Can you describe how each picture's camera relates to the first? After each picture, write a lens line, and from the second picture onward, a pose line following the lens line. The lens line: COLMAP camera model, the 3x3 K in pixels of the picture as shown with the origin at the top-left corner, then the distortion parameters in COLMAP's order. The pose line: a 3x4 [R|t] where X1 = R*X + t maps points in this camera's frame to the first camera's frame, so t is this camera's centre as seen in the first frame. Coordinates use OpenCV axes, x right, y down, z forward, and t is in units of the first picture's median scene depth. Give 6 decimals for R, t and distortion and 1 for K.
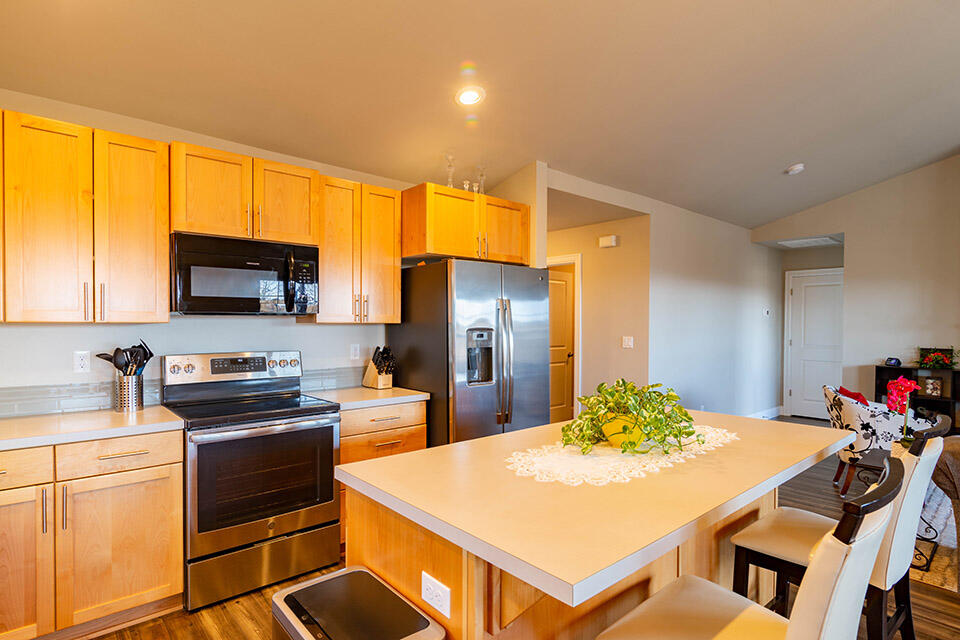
lens RADIAL K [[502.2, 0, 482.7], [0, 502.2, 332.8], [0, 0, 1]] dist [0.000984, -0.000627]
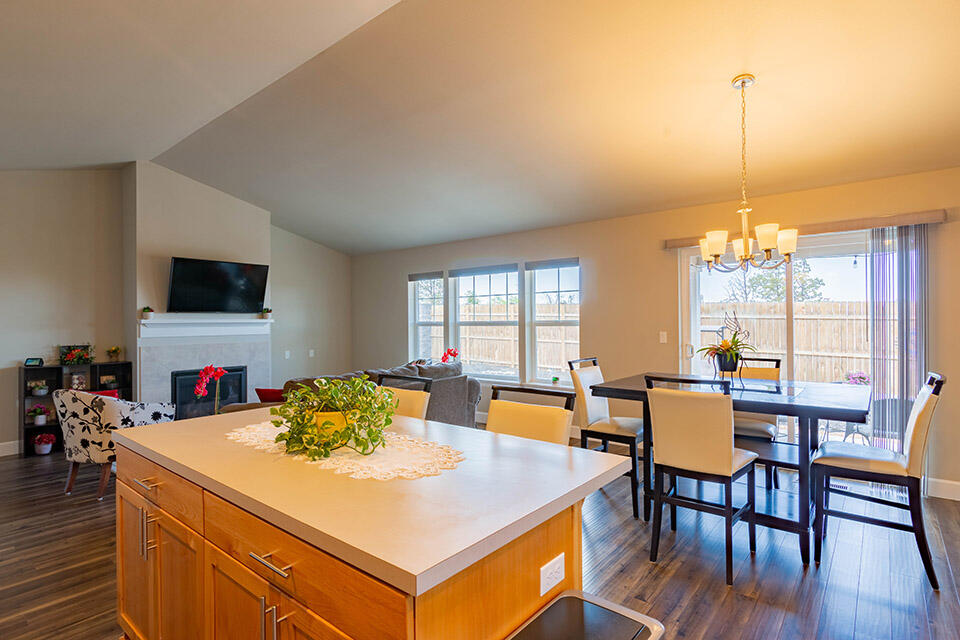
lens RADIAL K [[496.5, 0, 479.1], [0, 496.5, 311.6], [0, 0, 1]] dist [-0.005487, -0.000919]
pose [[-0.147323, 0.015699, 0.988964, -0.459593], [0.025706, 0.999597, -0.012039, -0.011271], [-0.988754, 0.023648, -0.147668, 0.532878]]
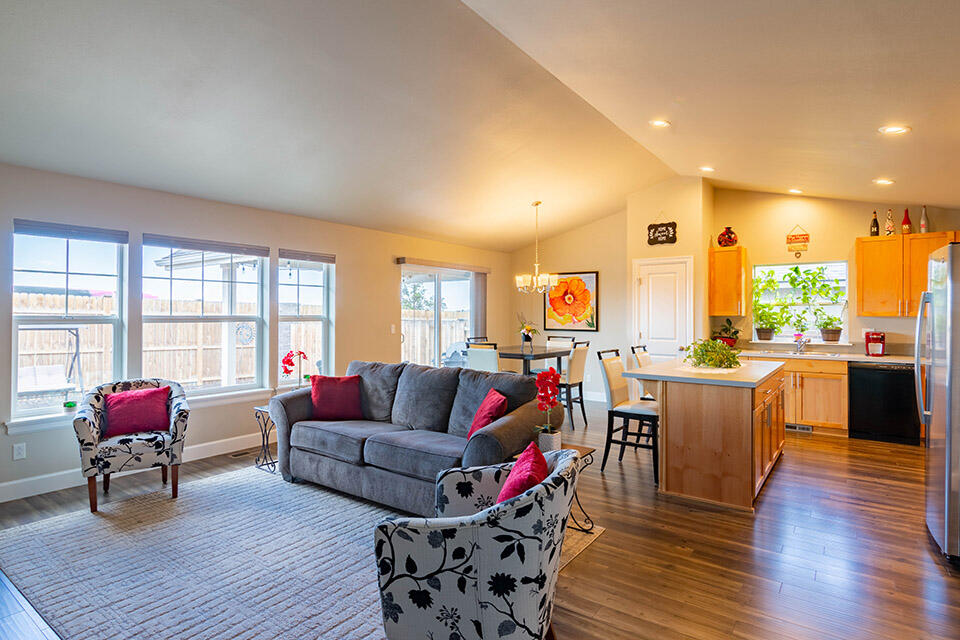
lens RADIAL K [[496.5, 0, 479.1], [0, 496.5, 311.6], [0, 0, 1]] dist [-0.005487, -0.000919]
pose [[-0.978370, -0.007280, -0.206735, 1.188131], [-0.009837, 0.999887, 0.011341, -0.035018], [0.206629, 0.013129, -0.978331, 1.942713]]
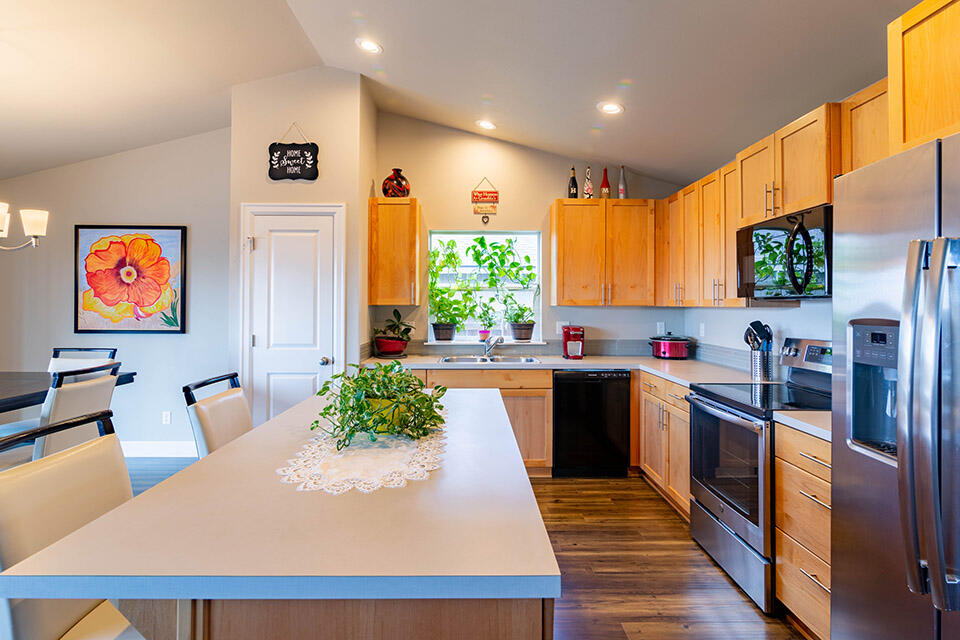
lens RADIAL K [[495.3, 0, 472.0], [0, 495.3, 298.2], [0, 0, 1]] dist [0.000637, -0.000215]
pose [[-0.655826, -0.014765, -0.754768, 0.569858], [-0.018781, 0.999818, -0.003240, -0.021050], [0.754678, 0.012050, -0.655984, 1.096871]]
